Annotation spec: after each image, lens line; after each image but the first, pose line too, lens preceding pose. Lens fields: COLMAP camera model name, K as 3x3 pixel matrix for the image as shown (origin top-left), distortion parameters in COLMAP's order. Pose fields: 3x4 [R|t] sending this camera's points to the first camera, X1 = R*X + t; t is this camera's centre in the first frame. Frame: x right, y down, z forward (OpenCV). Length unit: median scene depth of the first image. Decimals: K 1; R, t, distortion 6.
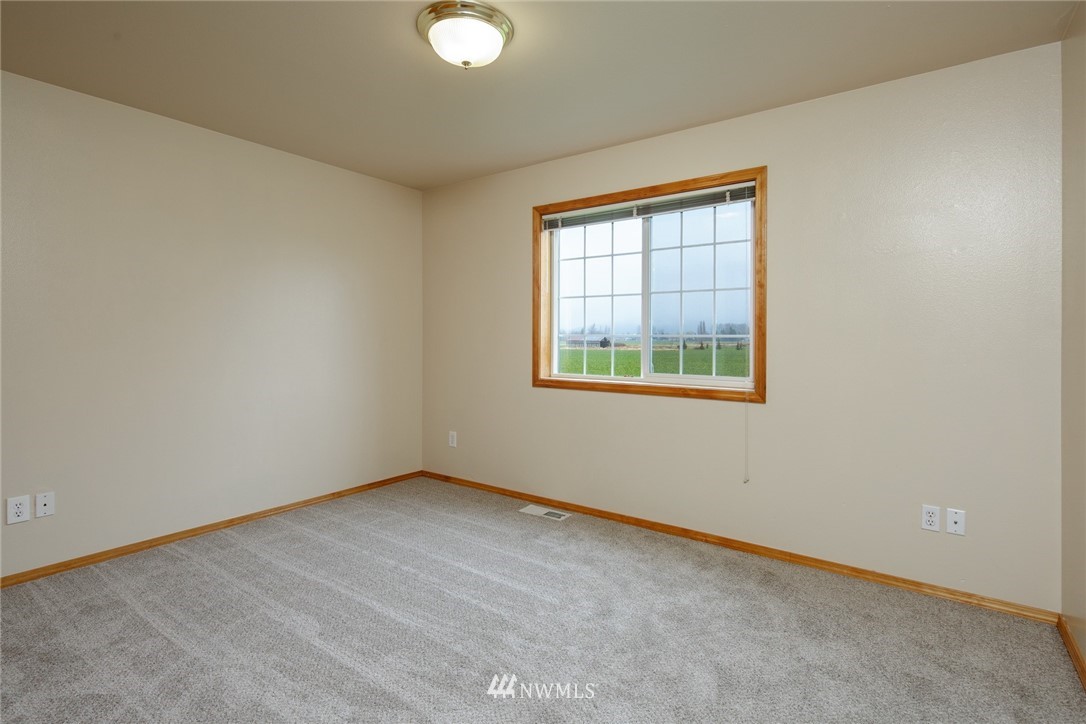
lens RADIAL K [[528.8, 0, 560.8], [0, 528.8, 336.5], [0, 0, 1]] dist [0.008356, -0.003867]
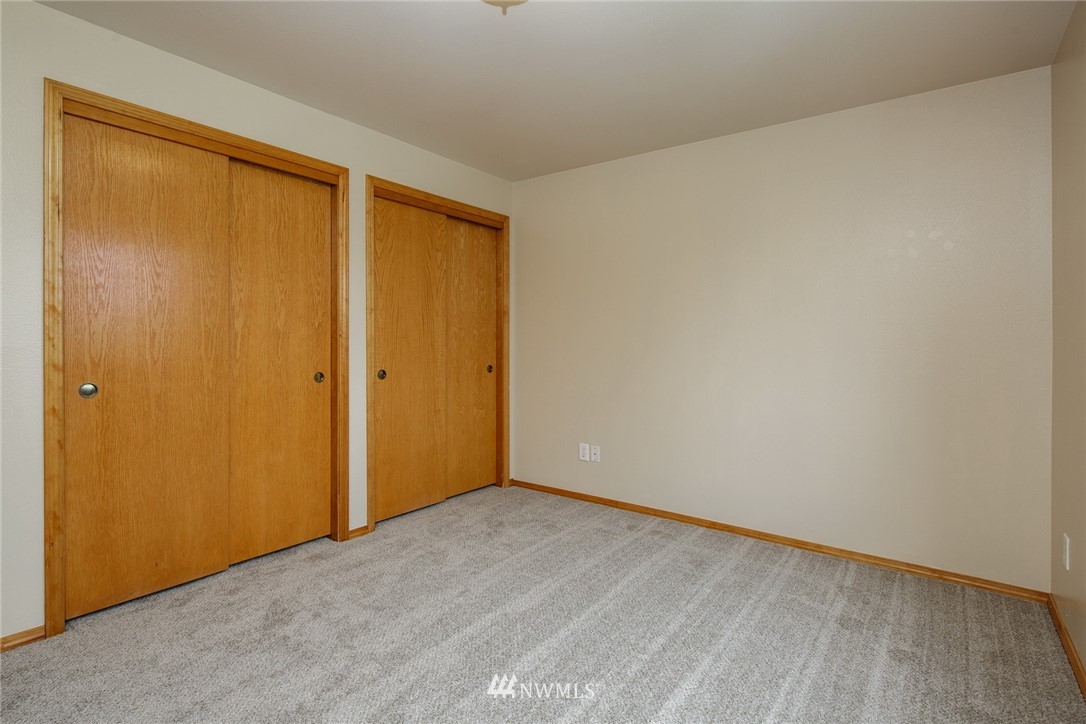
lens RADIAL K [[528.8, 0, 543.4], [0, 528.8, 341.9], [0, 0, 1]] dist [0.008356, -0.003867]
pose [[-0.032571, -0.005180, -0.999456, 0.468007], [-0.004618, 0.999977, -0.005032, 0.011678], [0.999459, 0.004452, -0.032594, 0.838544]]
